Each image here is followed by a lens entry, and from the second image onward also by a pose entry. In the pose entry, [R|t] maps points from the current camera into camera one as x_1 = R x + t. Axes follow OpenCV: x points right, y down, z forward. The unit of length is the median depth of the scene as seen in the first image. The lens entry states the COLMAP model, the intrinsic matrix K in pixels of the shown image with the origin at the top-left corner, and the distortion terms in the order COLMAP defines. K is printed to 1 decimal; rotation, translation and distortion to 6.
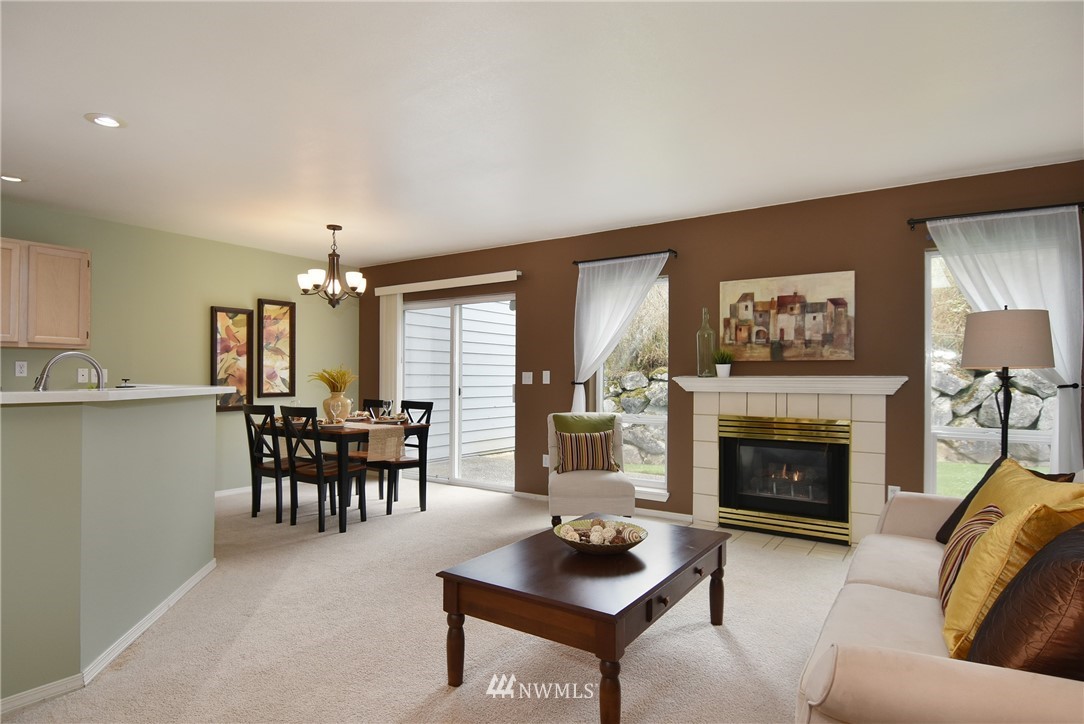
lens RADIAL K [[574.0, 0, 539.6], [0, 574.0, 366.1], [0, 0, 1]] dist [0.006430, -0.019207]
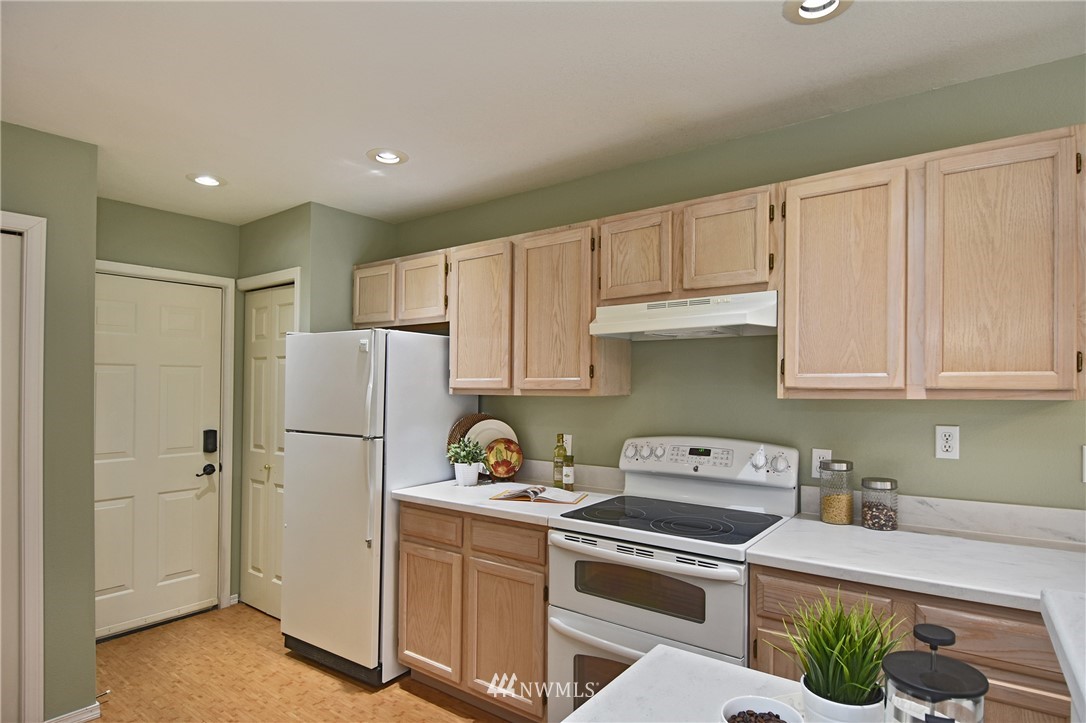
lens RADIAL K [[575.1, 0, 563.3], [0, 575.1, 381.8], [0, 0, 1]] dist [0.006430, -0.019207]
pose [[-0.038506, -0.008190, -0.999225, -0.397075], [0.020123, 0.999757, -0.008970, -0.042596], [0.999056, -0.020453, -0.038332, 0.651170]]
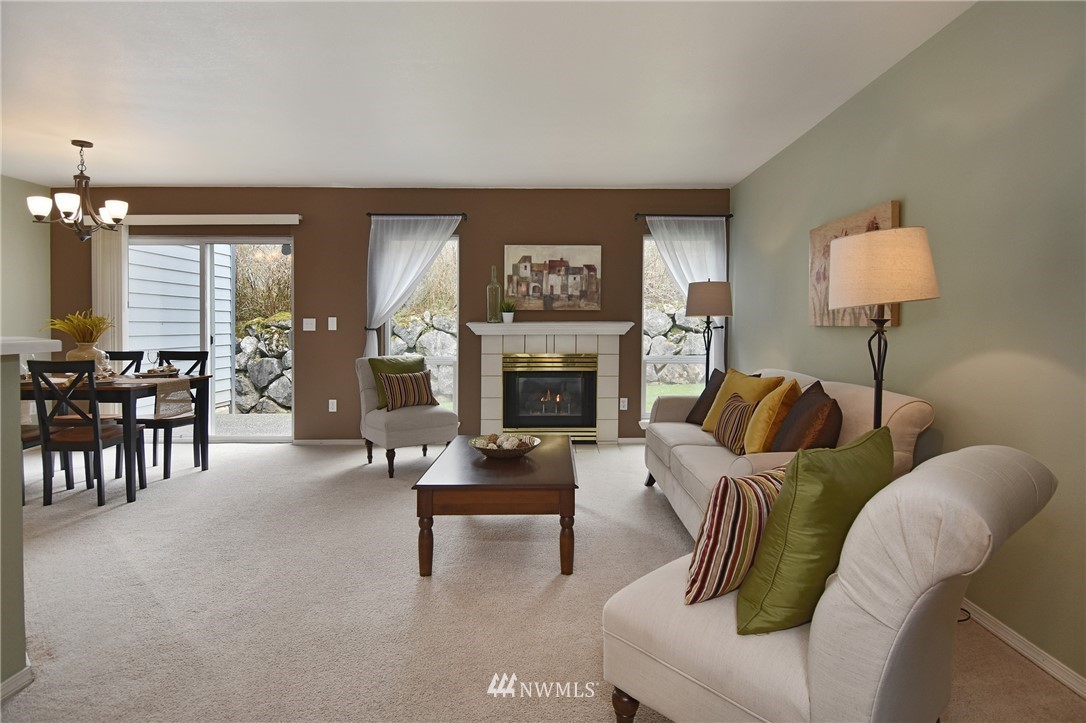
lens RADIAL K [[575.1, 0, 550.2], [0, 575.1, 330.7], [0, 0, 1]] dist [0.006430, -0.019207]
pose [[0.826890, -0.011353, 0.562249, -0.279801], [-0.006358, 0.999544, 0.029534, -0.001159], [-0.562327, -0.027996, 0.826441, -0.067583]]
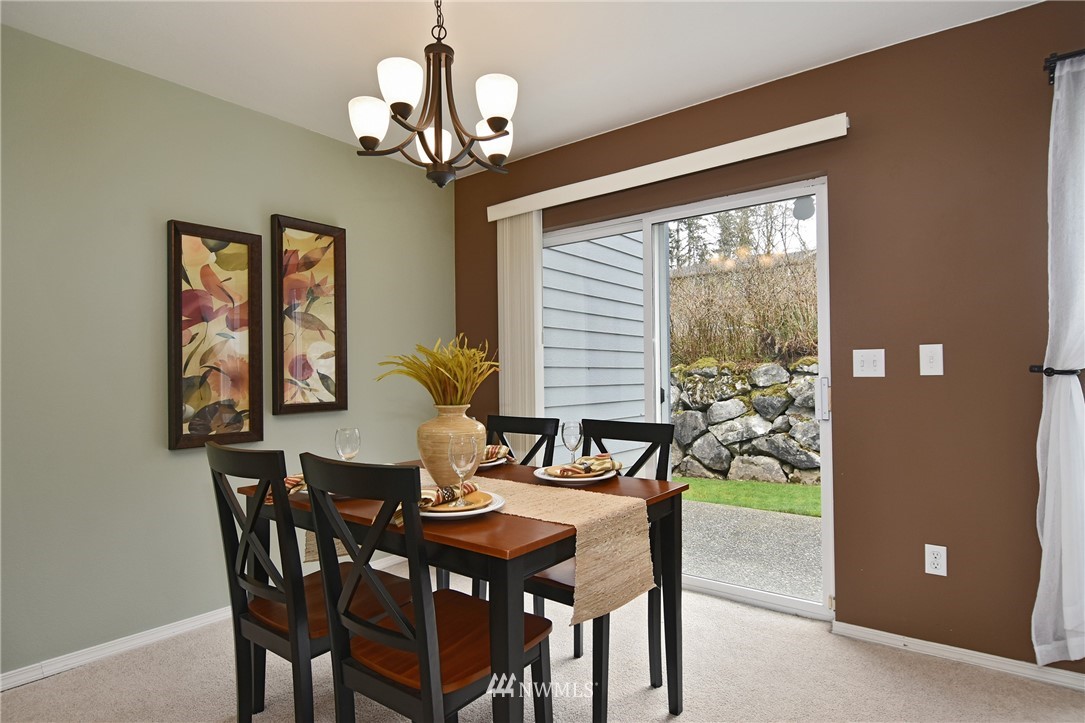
lens RADIAL K [[574.5, 0, 551.6], [0, 574.5, 357.0], [0, 0, 1]] dist [0.006430, -0.019207]
pose [[0.997914, -0.018644, -0.061813, -0.276570], [0.017870, 0.999755, -0.013056, 0.020454], [0.062042, 0.011924, 0.998002, 0.654921]]
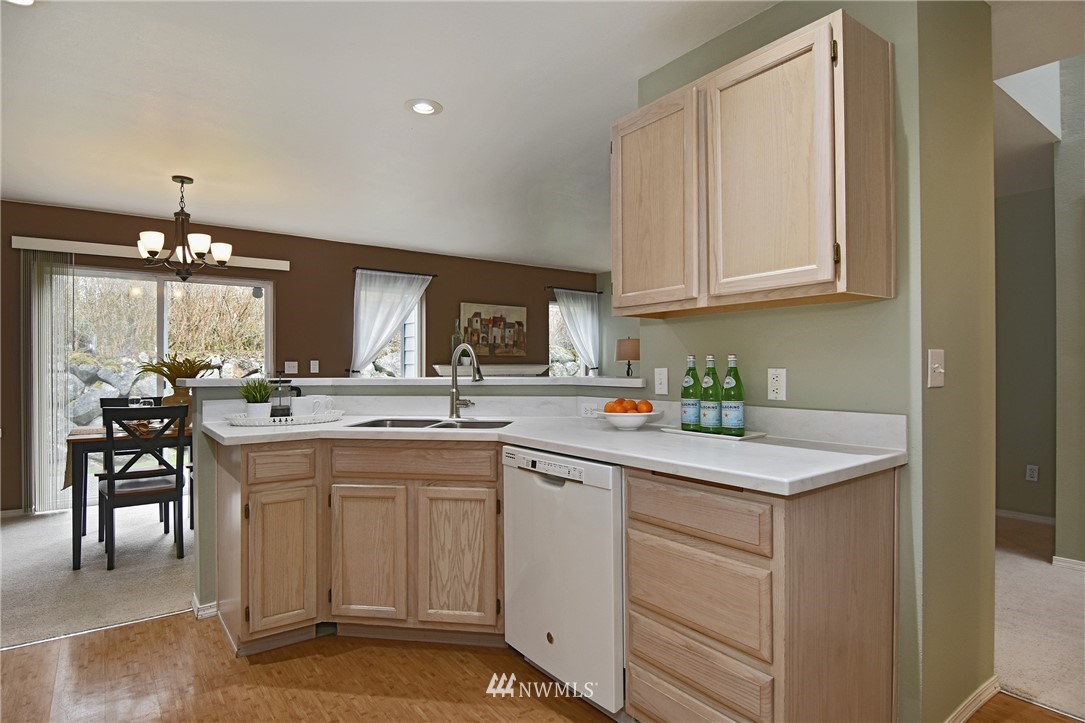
lens RADIAL K [[574.5, 0, 527.7], [0, 574.5, 372.3], [0, 0, 1]] dist [0.006430, -0.019207]
pose [[0.355931, -0.015641, 0.934381, -0.982471], [-0.012870, 0.999683, 0.021637, 0.001884], [-0.934424, -0.019727, 0.355617, 0.282110]]
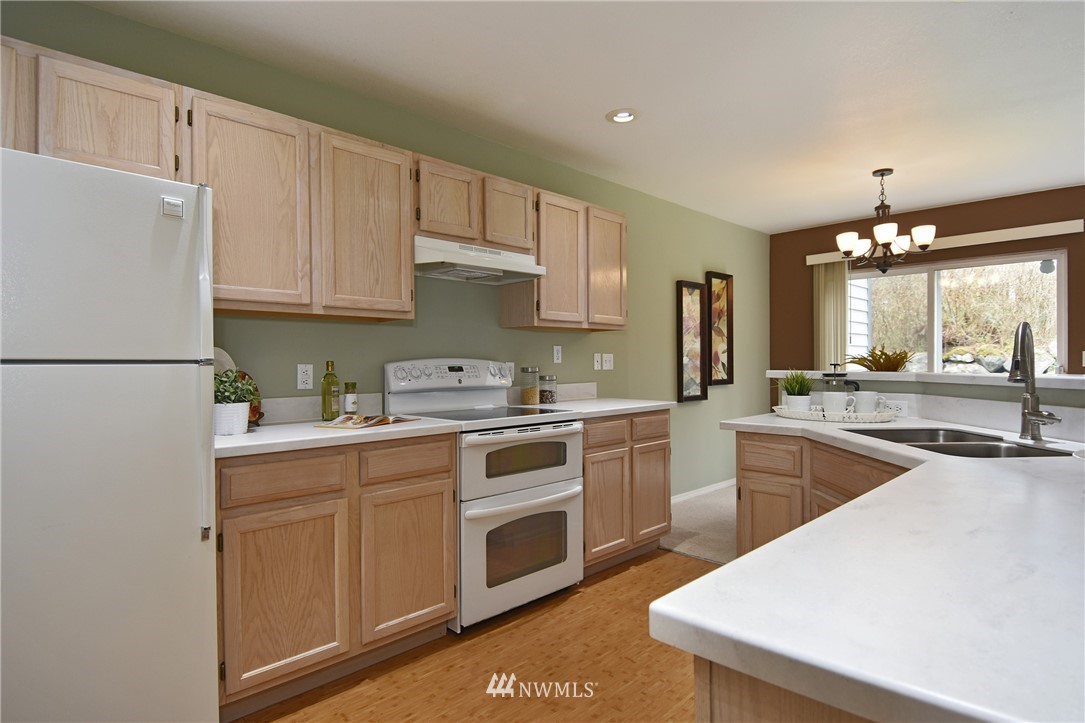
lens RADIAL K [[574.5, 0, 562.9], [0, 574.5, 369.1], [0, 0, 1]] dist [0.006430, -0.019207]
pose [[0.981505, -0.008982, -0.191225, -0.677361], [0.014979, 0.999439, 0.029941, 0.001109], [0.190849, -0.032251, 0.981089, 0.133649]]
